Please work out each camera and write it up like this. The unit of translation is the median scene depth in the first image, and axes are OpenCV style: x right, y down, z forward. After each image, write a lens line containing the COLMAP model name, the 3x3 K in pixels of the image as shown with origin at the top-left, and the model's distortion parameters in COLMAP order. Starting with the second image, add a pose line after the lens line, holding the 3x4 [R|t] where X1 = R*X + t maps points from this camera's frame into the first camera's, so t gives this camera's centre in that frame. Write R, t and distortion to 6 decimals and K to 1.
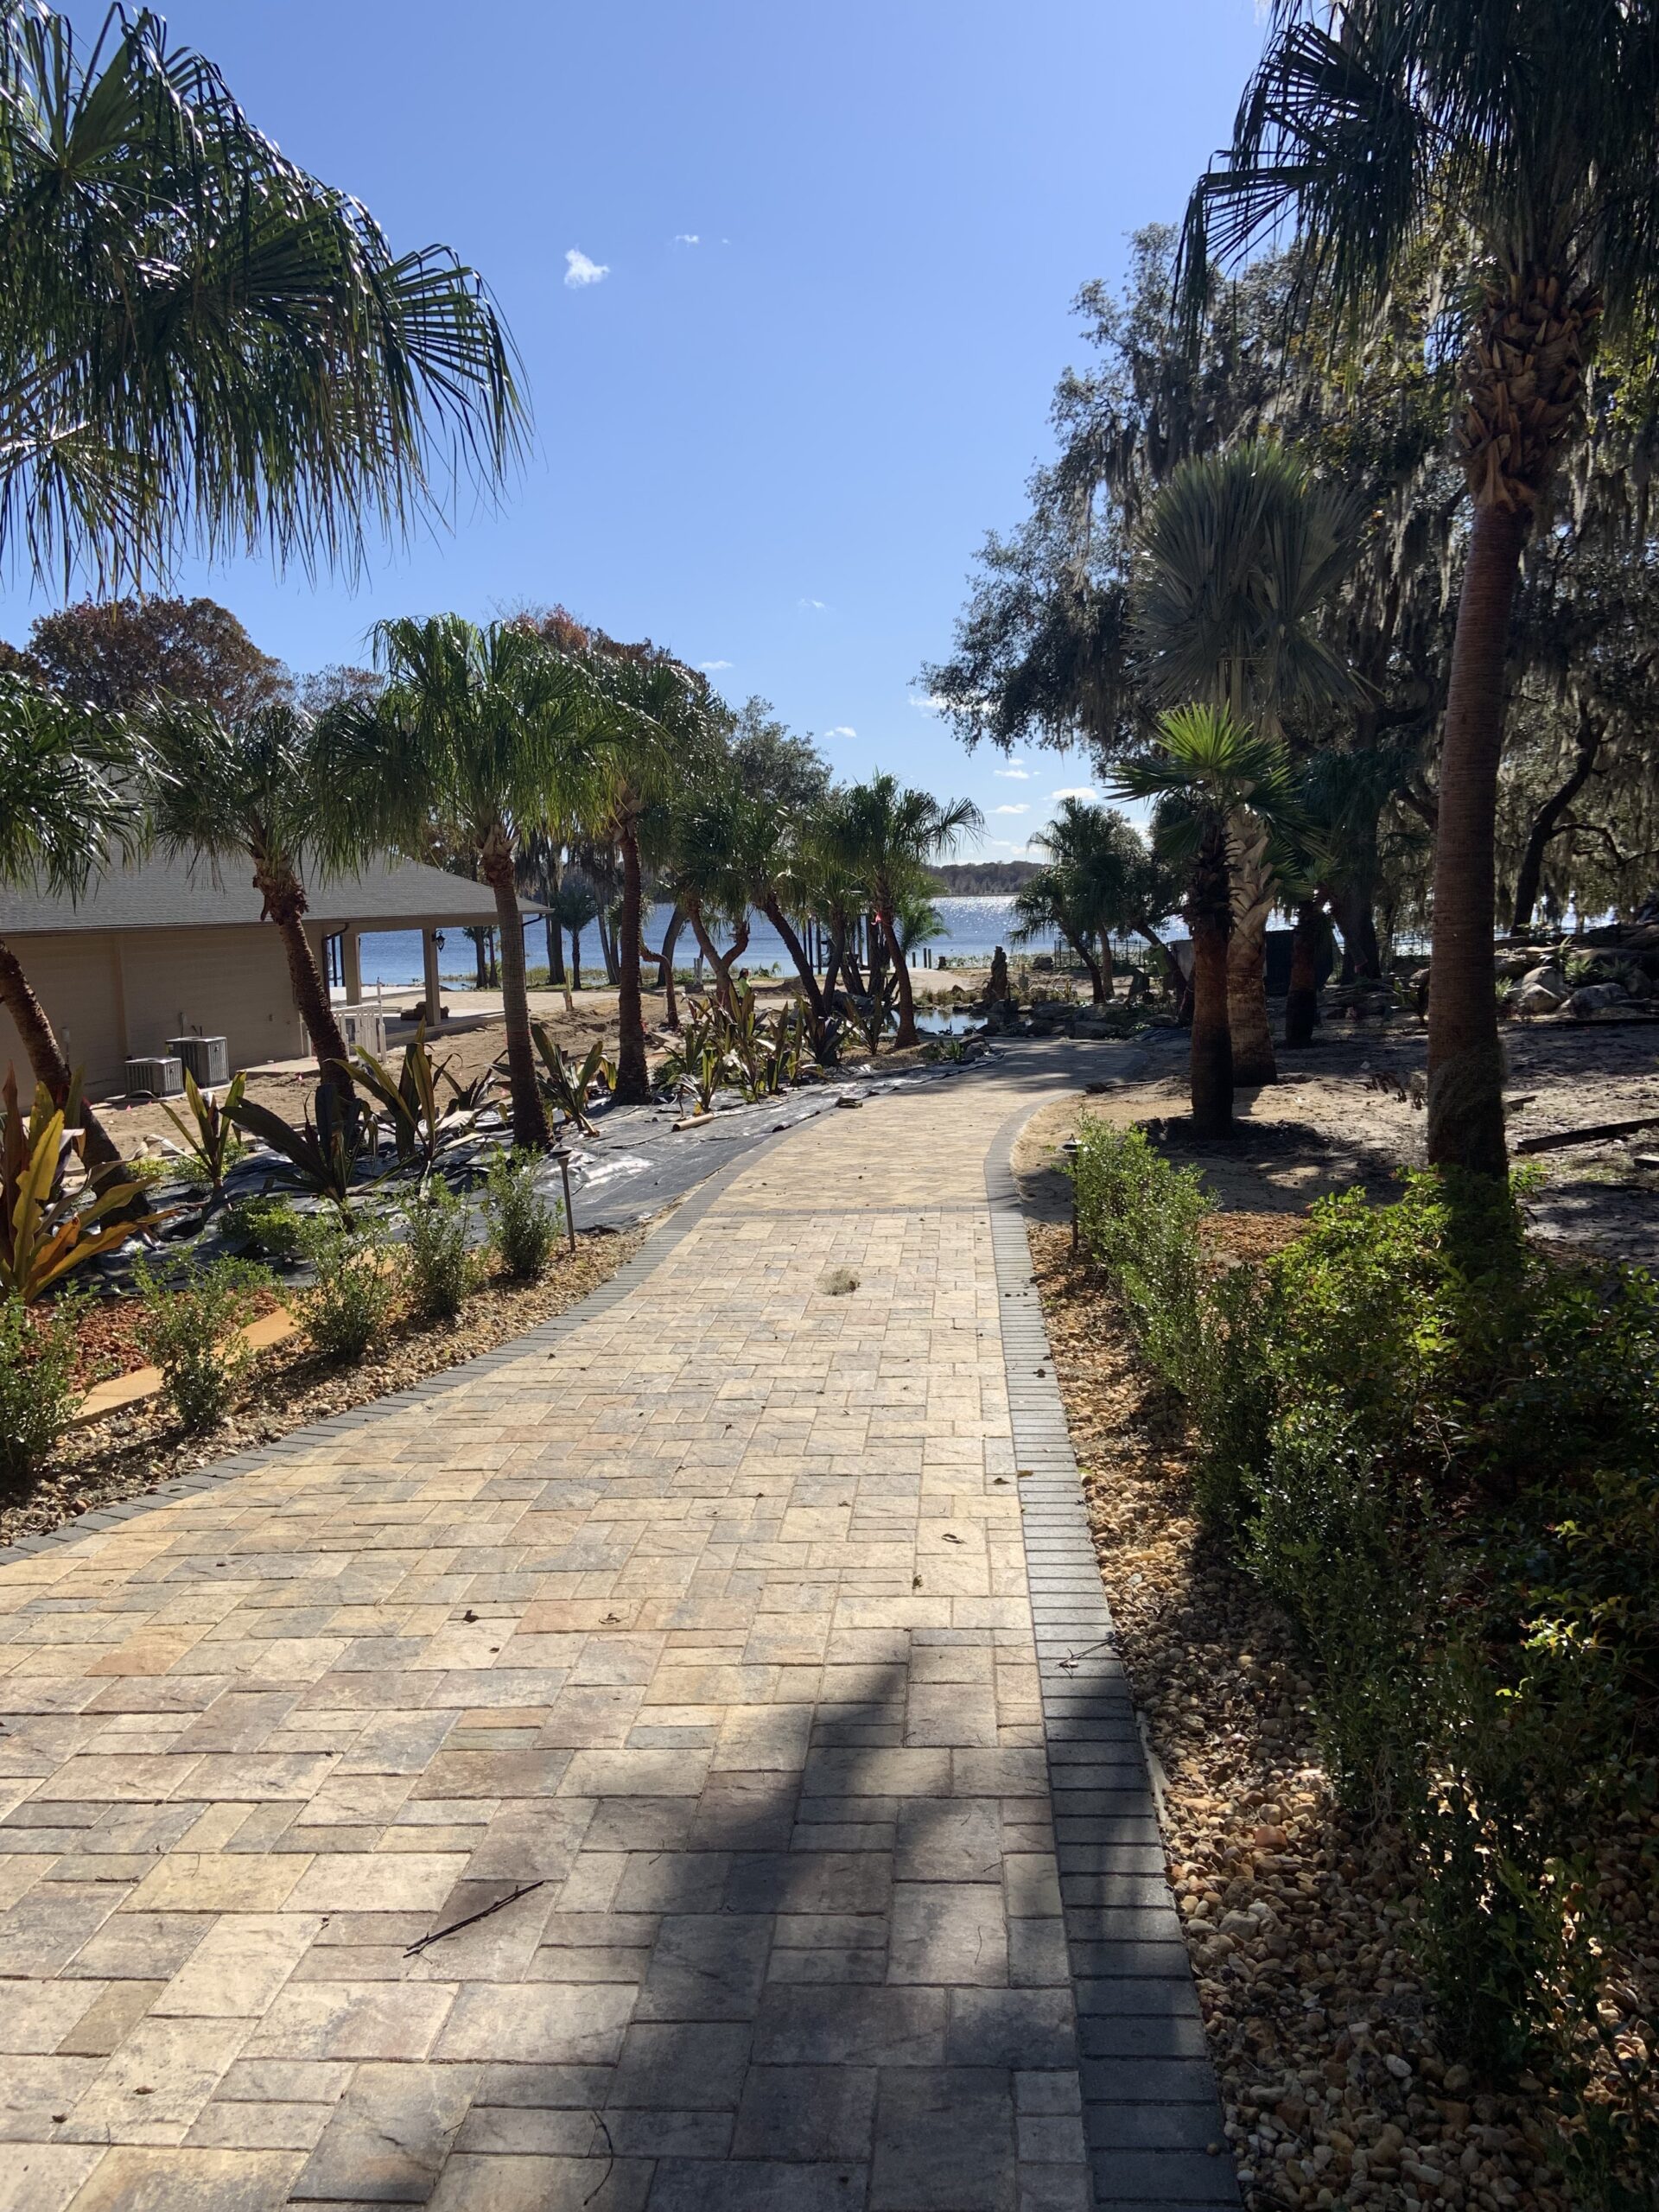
lens RADIAL K [[1663.6, 0, 838.4], [0, 1663.6, 1106.7], [0, 0, 1]] dist [0.121212, -0.149376]
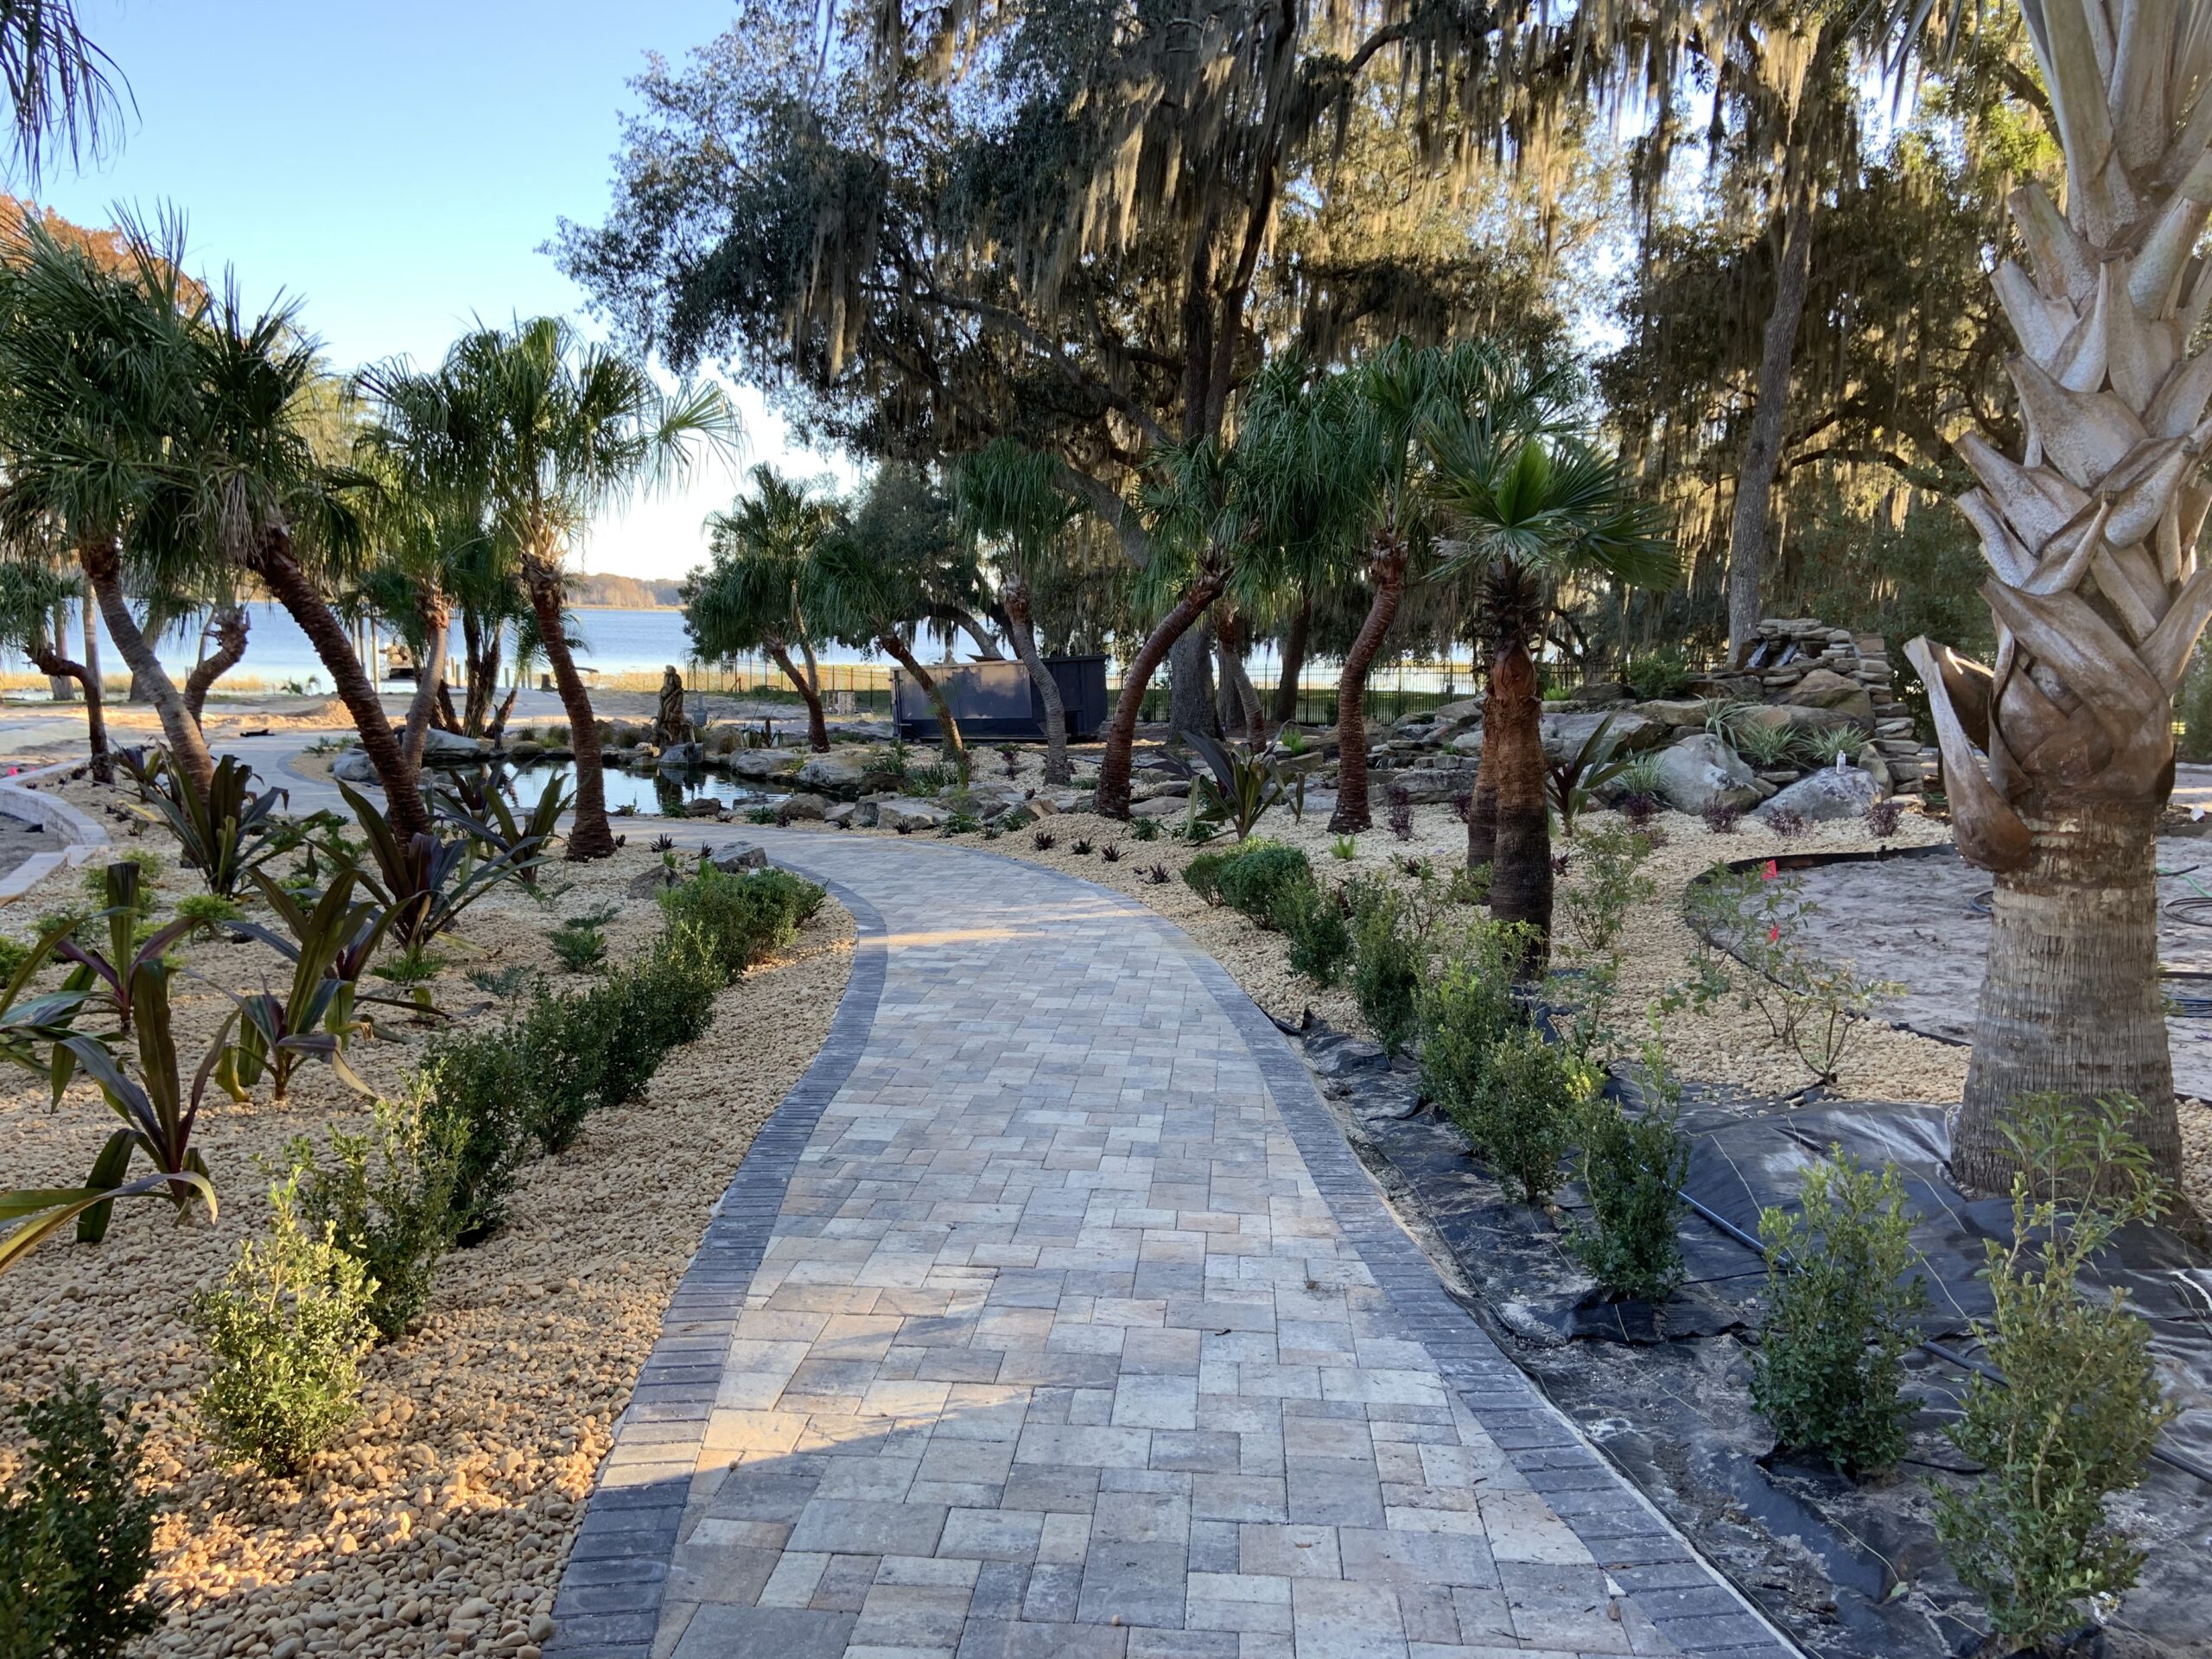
lens RADIAL K [[1663.6, 0, 1102.2], [0, 1663.6, 814.0], [0, 0, 1]] dist [0.121212, -0.149376]
pose [[0.923227, -0.005036, 0.384223, -0.008097], [0.008539, 0.999936, -0.007411, -0.032018], [-0.384161, 0.010123, 0.923211, 0.325516]]
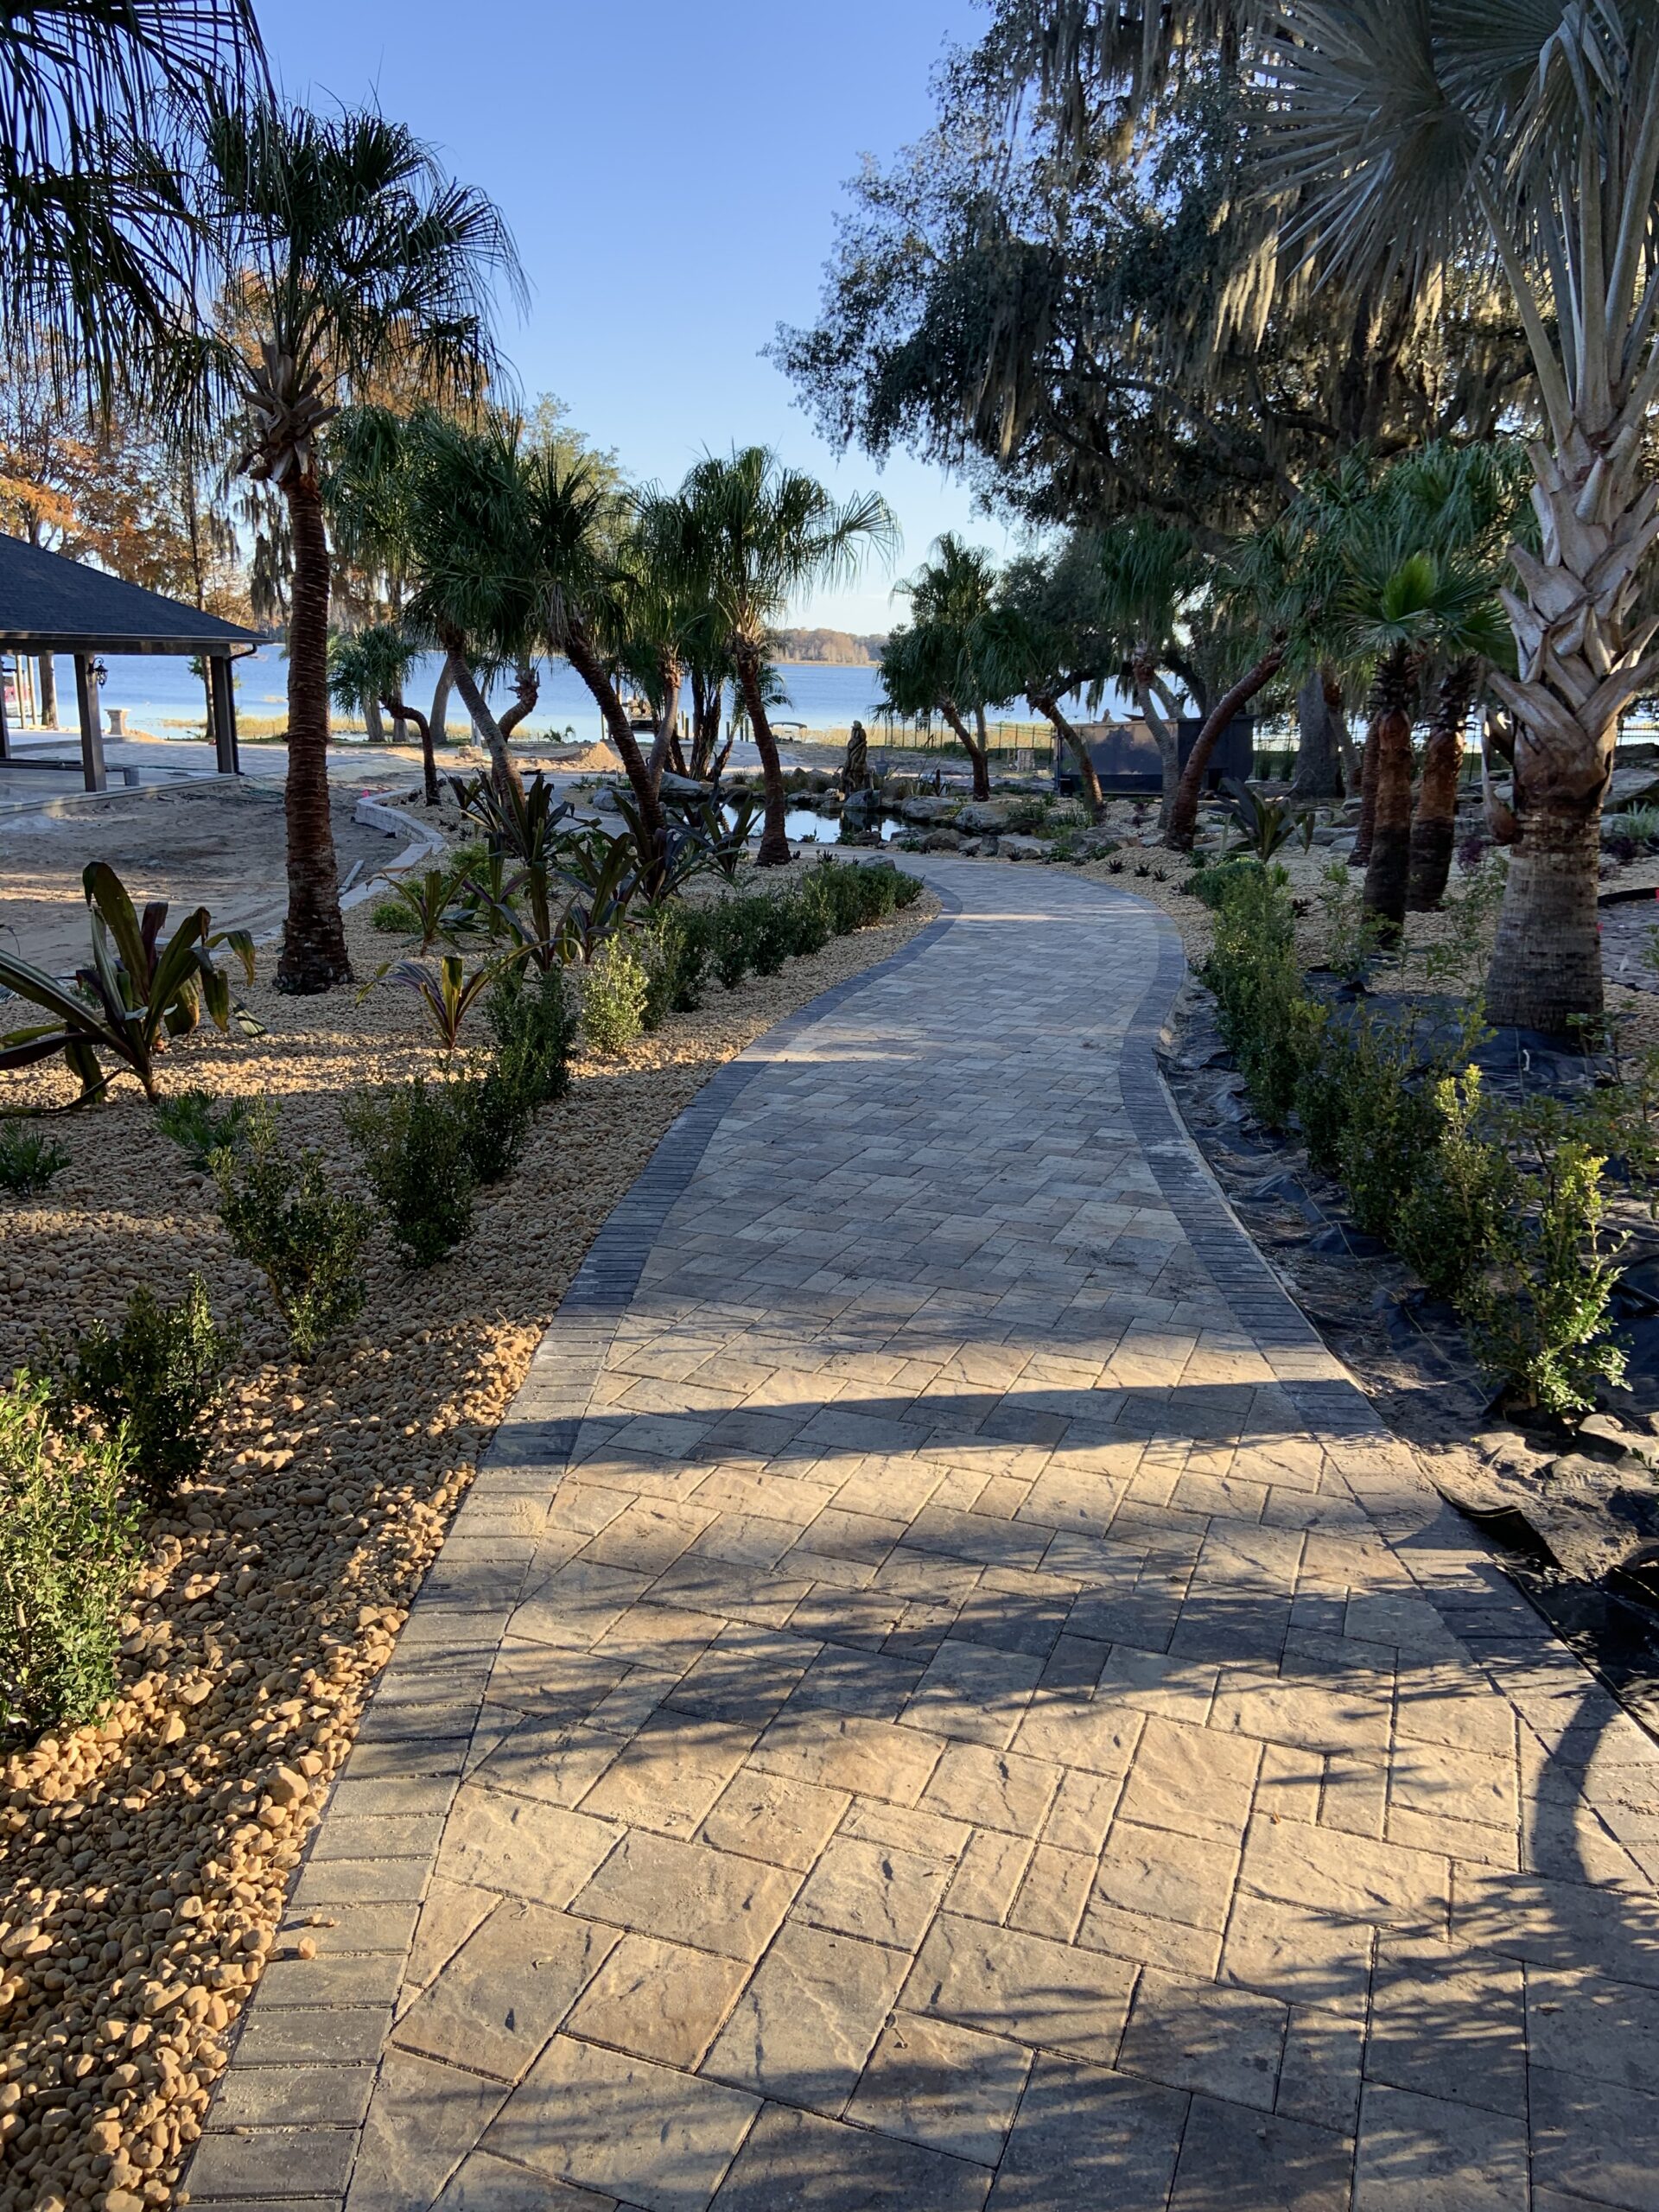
lens RADIAL K [[1663.6, 0, 869.0], [0, 1663.6, 1097.3], [0, 0, 1]] dist [0.121212, -0.149376]
pose [[0.989729, 0.015826, 0.142078, -0.011104], [-0.033828, 0.991555, 0.125197, -0.020983], [-0.138897, -0.128717, 0.981906, 0.214380]]
